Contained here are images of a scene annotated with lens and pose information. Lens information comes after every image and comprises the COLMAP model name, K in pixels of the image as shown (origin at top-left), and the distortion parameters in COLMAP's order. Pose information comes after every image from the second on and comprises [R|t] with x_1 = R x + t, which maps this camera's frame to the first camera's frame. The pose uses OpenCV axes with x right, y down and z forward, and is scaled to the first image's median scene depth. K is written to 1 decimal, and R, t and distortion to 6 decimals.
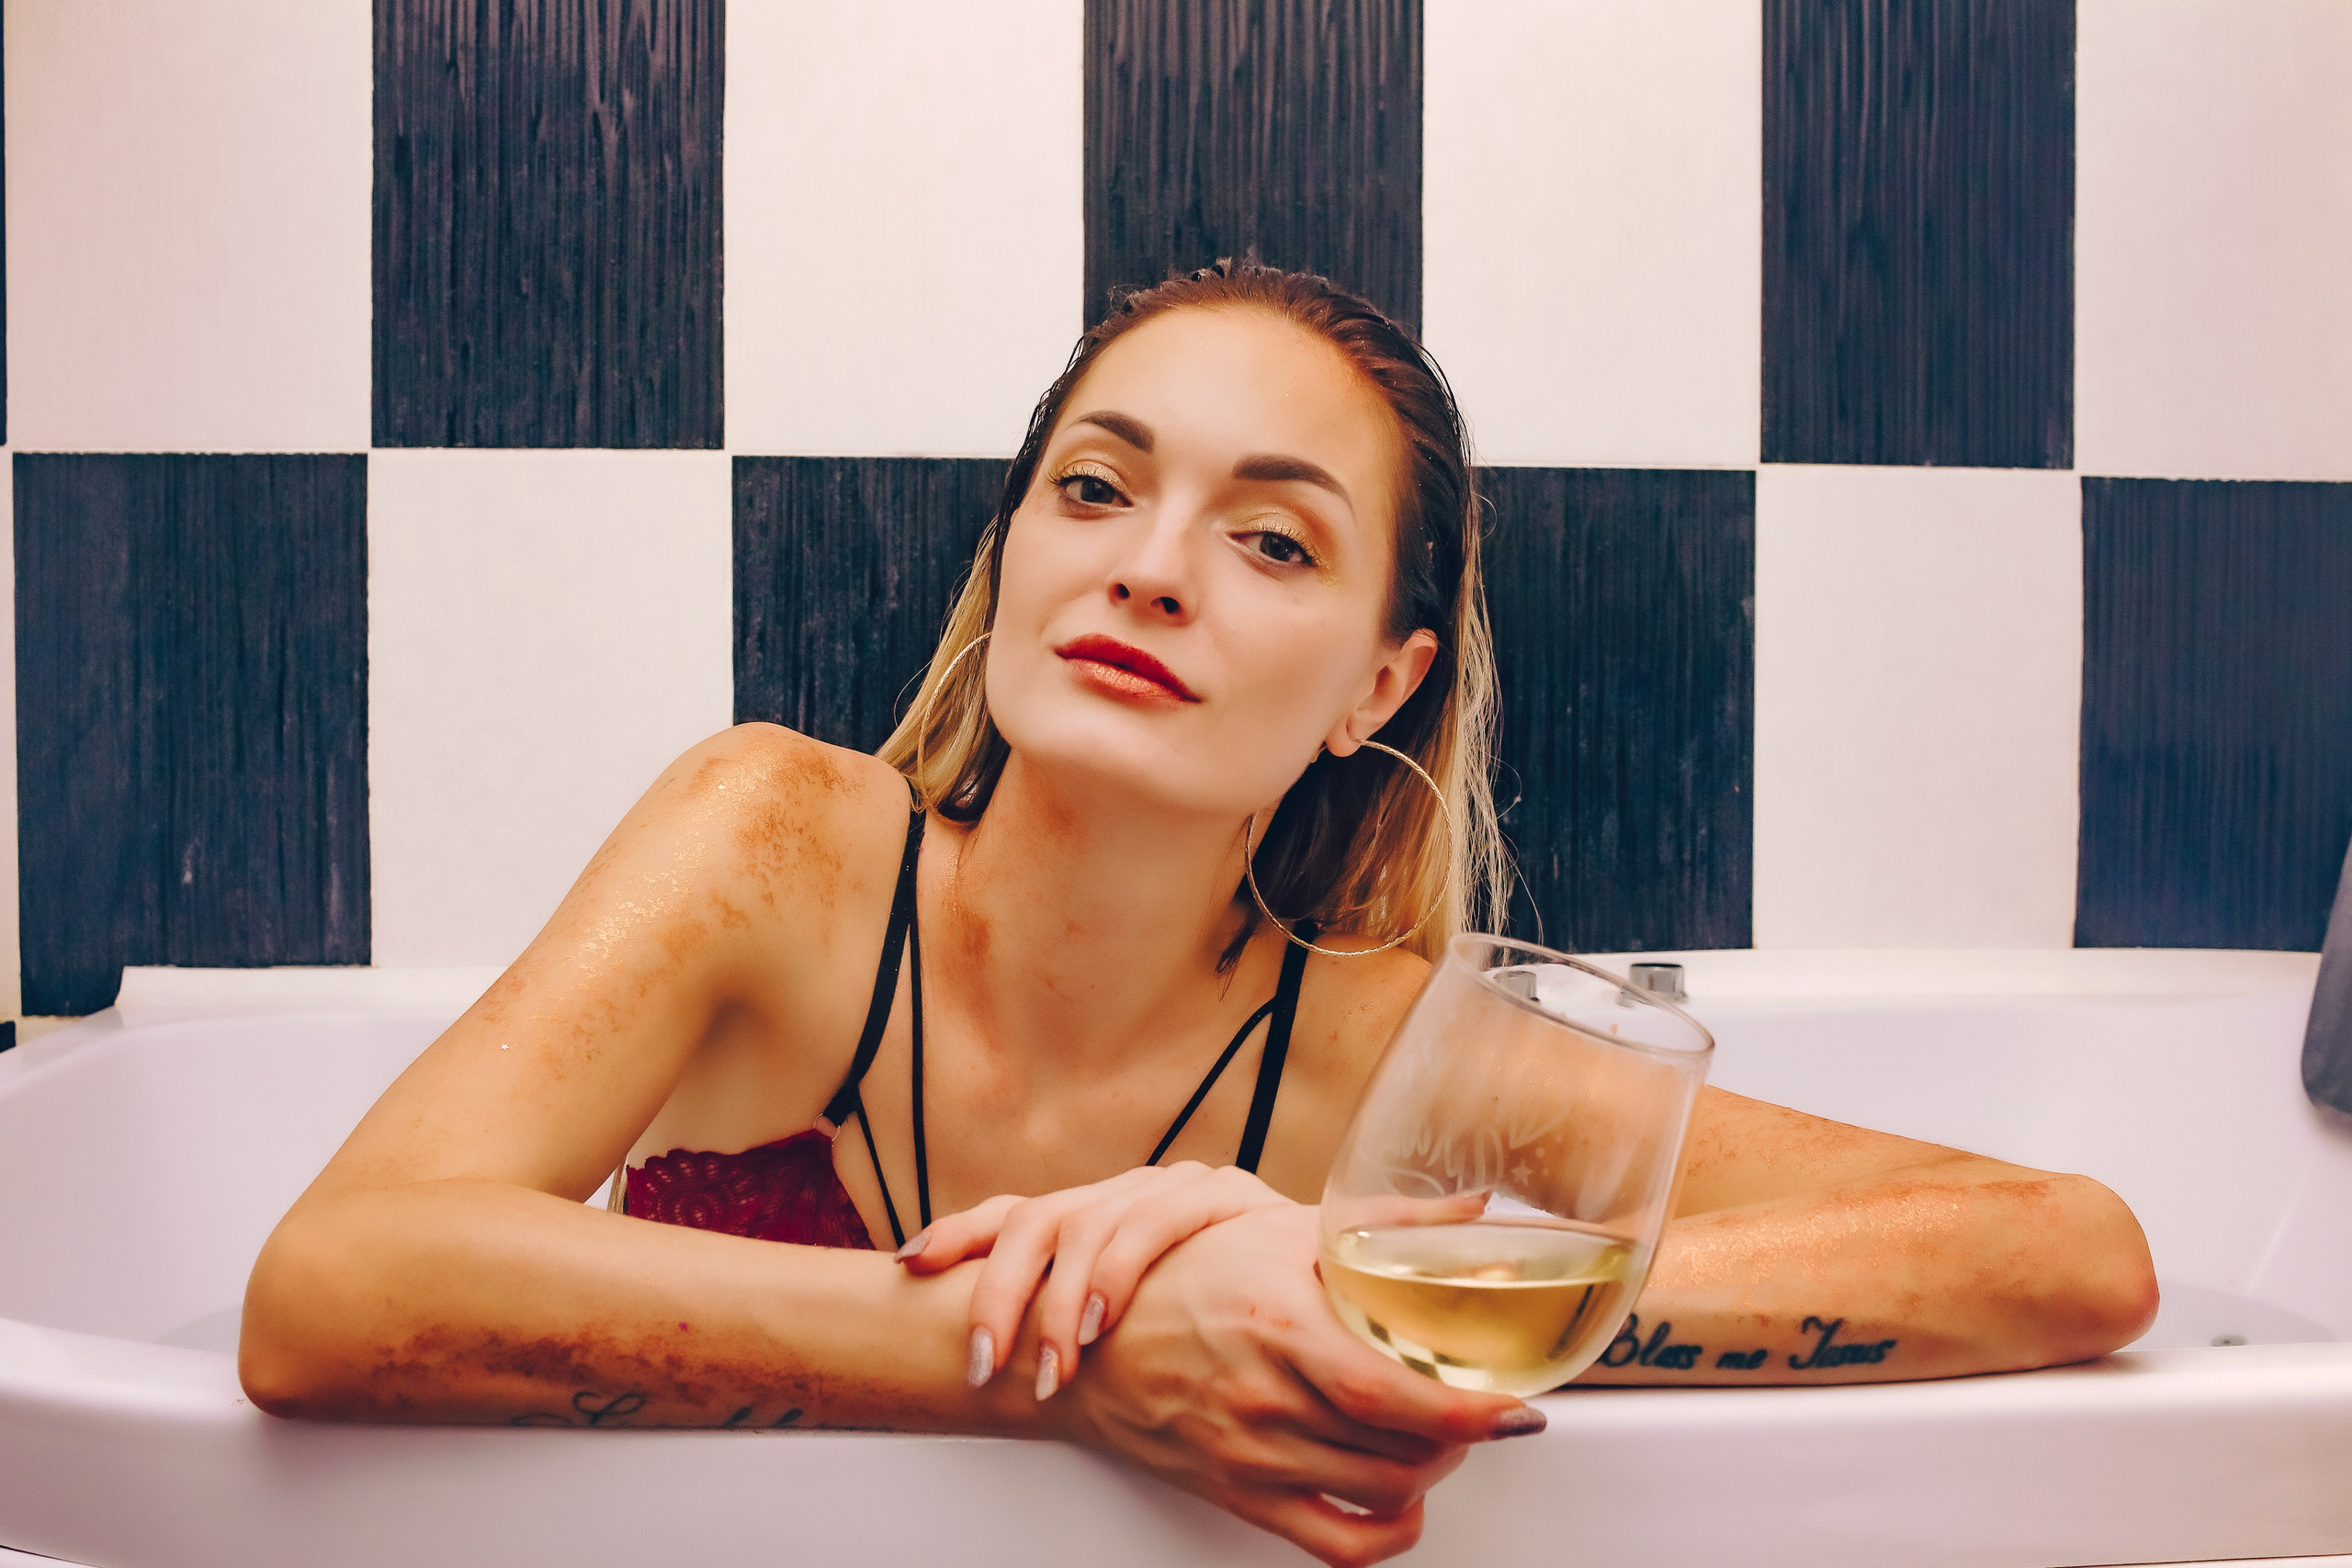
lens RADIAL K [[2795.1, 0, 1164.3], [0, 2795.1, 847.2], [0, 0, 1]] dist [-0.060215, 0.000000]
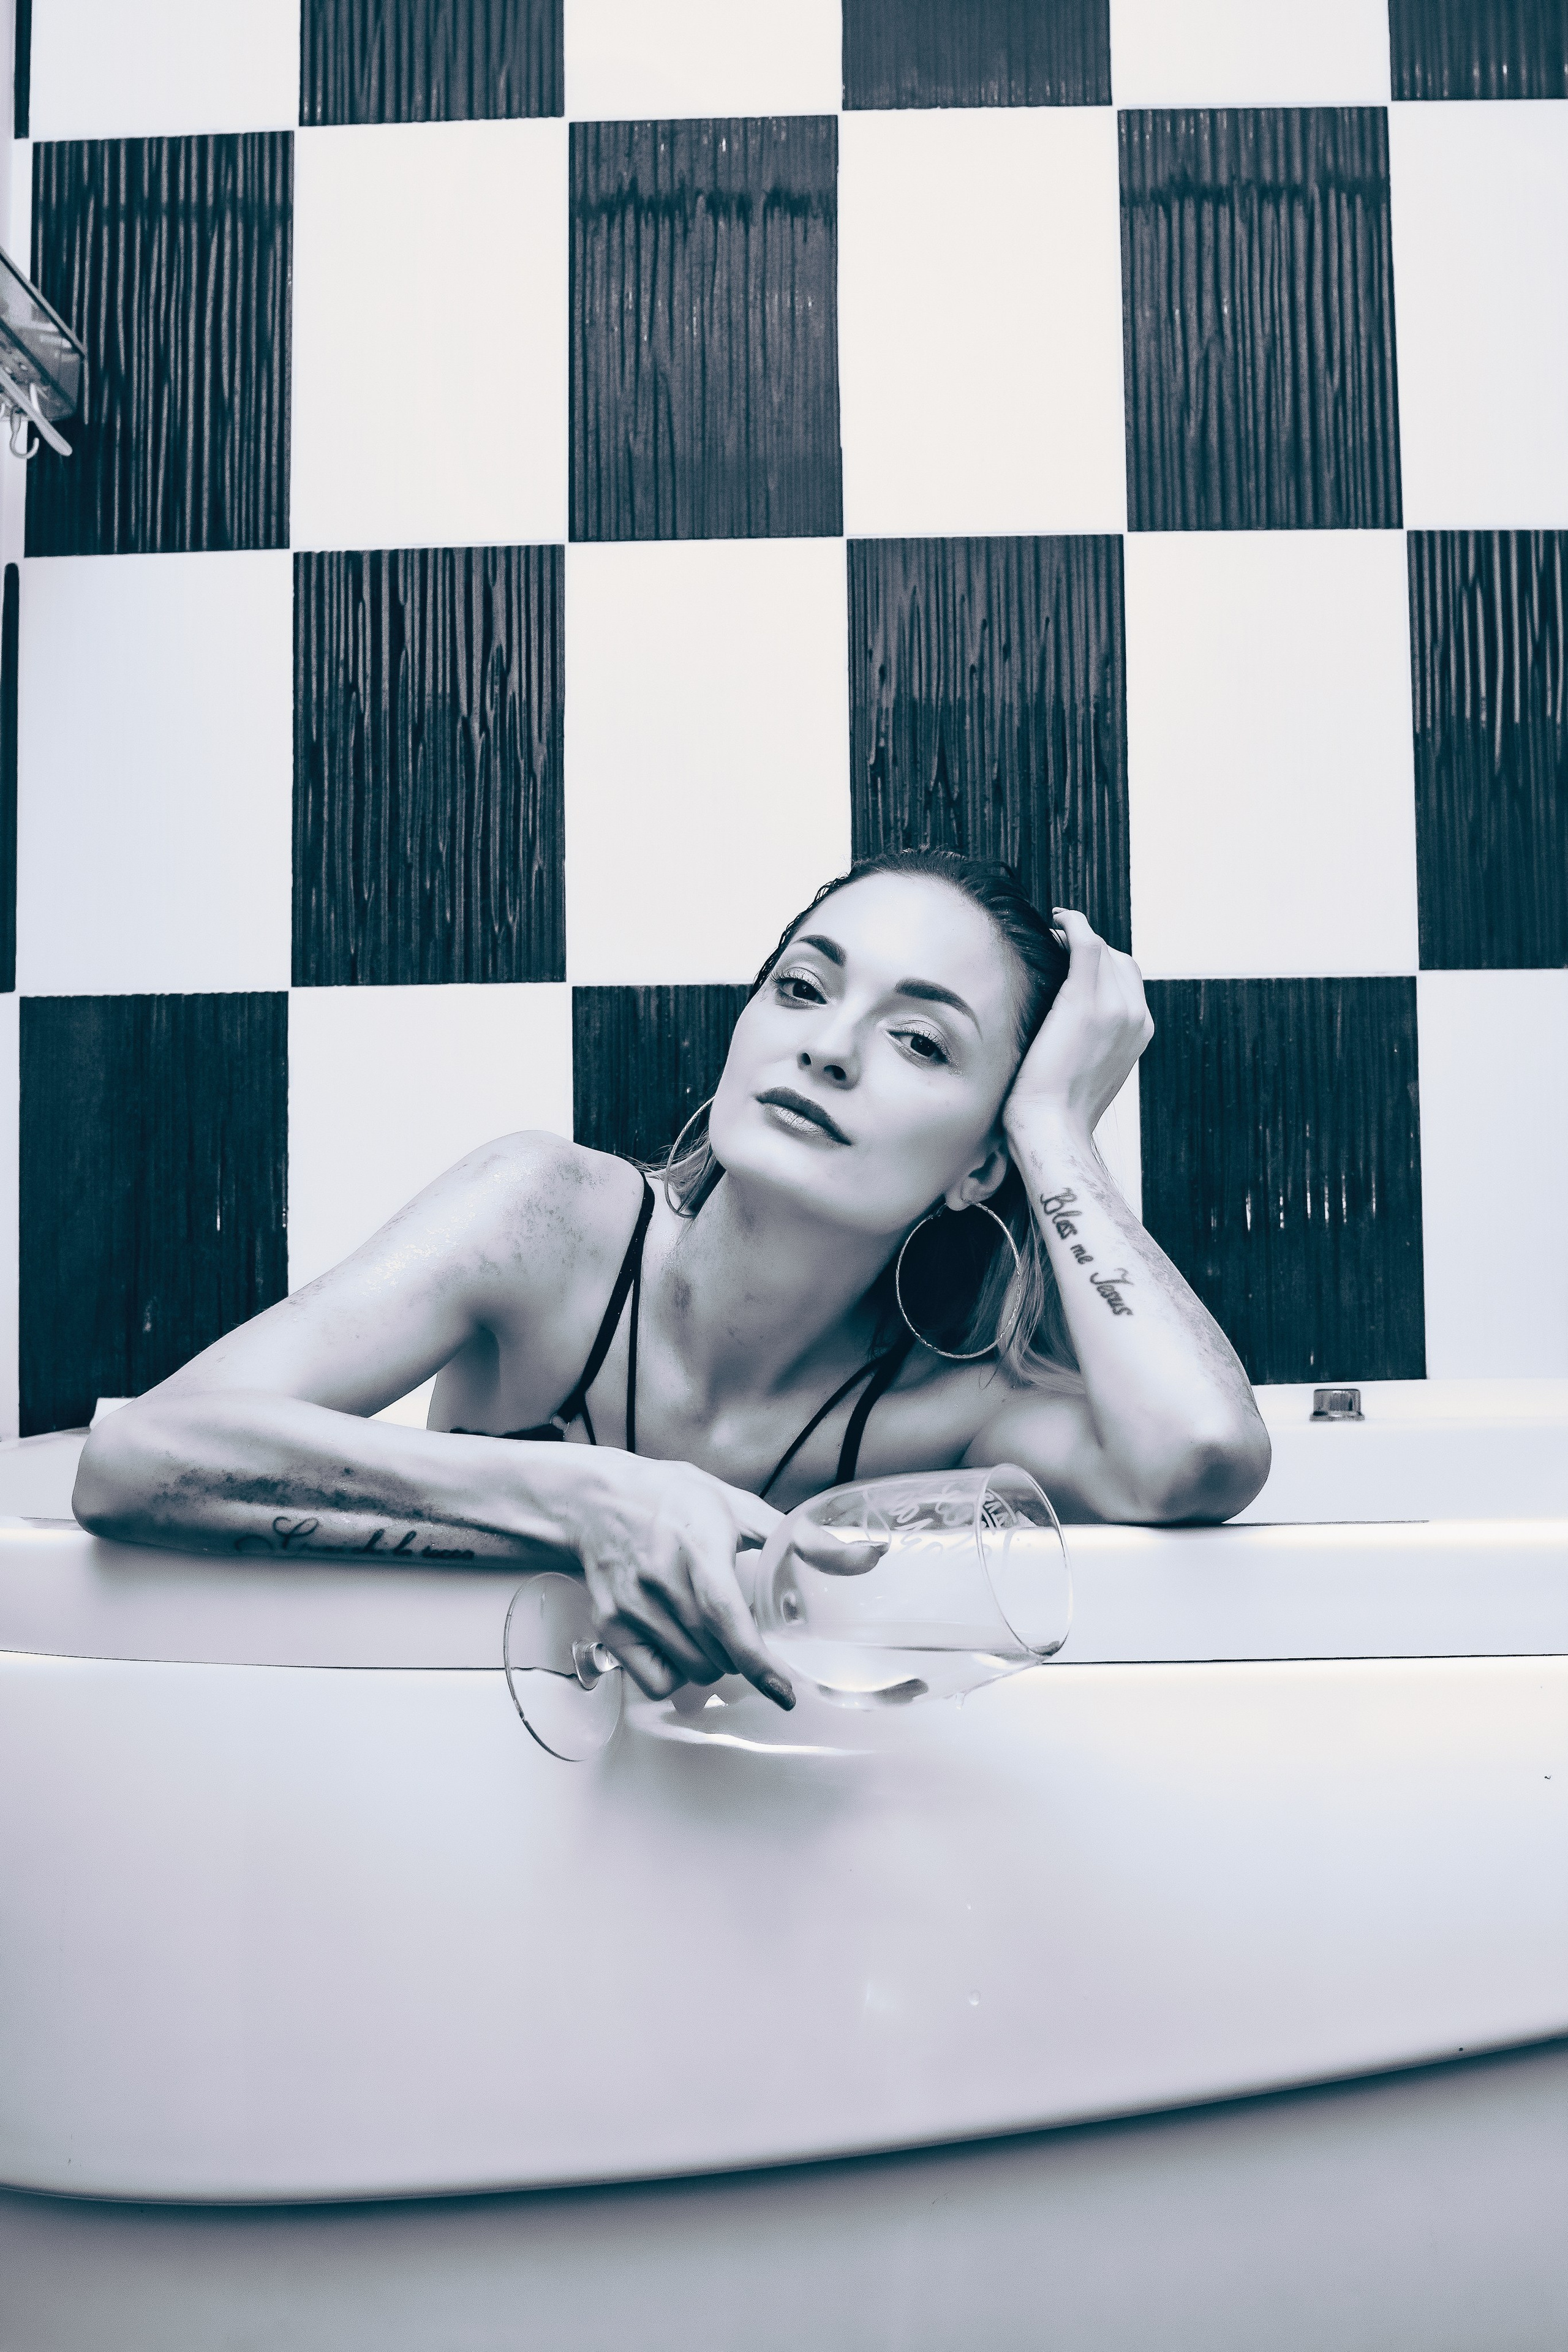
lens RADIAL K [[2795.4, 0, 739.7], [0, 2795.4, 1164.9], [0, 0, 1]] dist [-0.060215, 0.000000]
pose [[0.990019, -0.019261, -0.139614, 0.094865], [0.005873, 0.995395, -0.095675, 0.060854], [0.140814, 0.093900, 0.985573, -0.223093]]
